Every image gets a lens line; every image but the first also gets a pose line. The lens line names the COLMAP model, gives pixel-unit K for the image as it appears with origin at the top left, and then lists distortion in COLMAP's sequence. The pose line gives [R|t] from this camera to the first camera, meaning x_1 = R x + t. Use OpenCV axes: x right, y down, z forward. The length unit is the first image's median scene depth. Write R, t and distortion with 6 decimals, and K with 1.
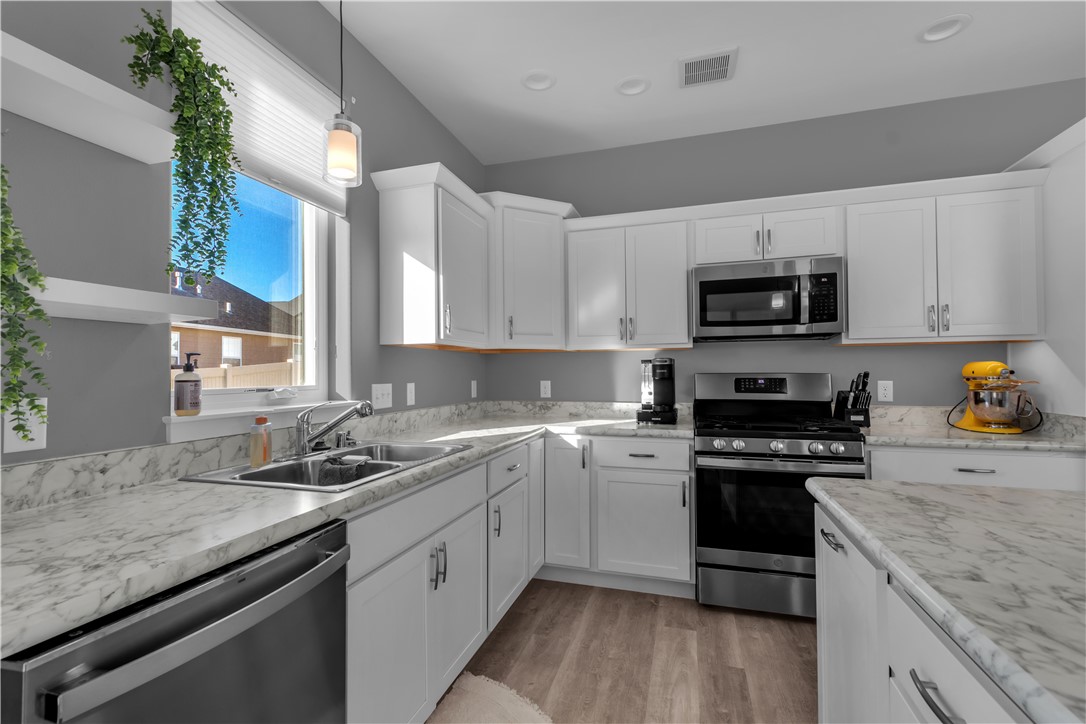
lens RADIAL K [[498.6, 0, 532.4], [0, 498.6, 364.7], [0, 0, 1]] dist [0.010602, -0.002854]
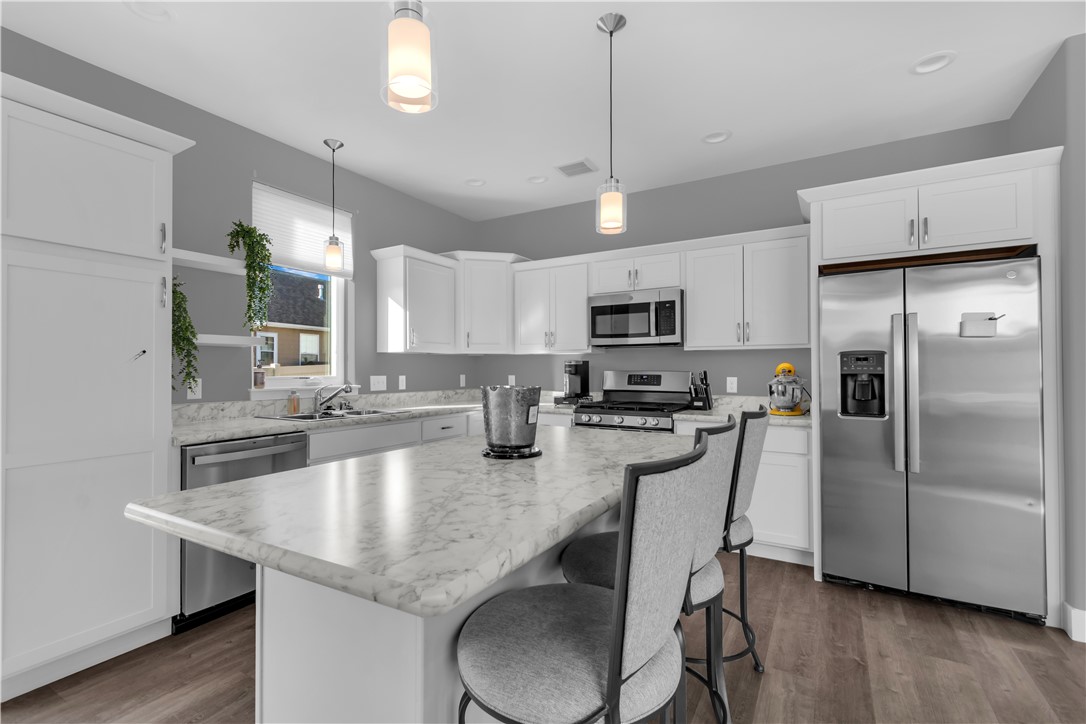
lens RADIAL K [[498.6, 0, 531.5], [0, 498.6, 364.6], [0, 0, 1]] dist [0.010602, -0.002854]
pose [[0.972810, 0.003767, -0.231575, 0.540238], [-0.002048, 0.999969, 0.007661, -0.011986], [0.231597, -0.006978, 0.972787, -0.467313]]
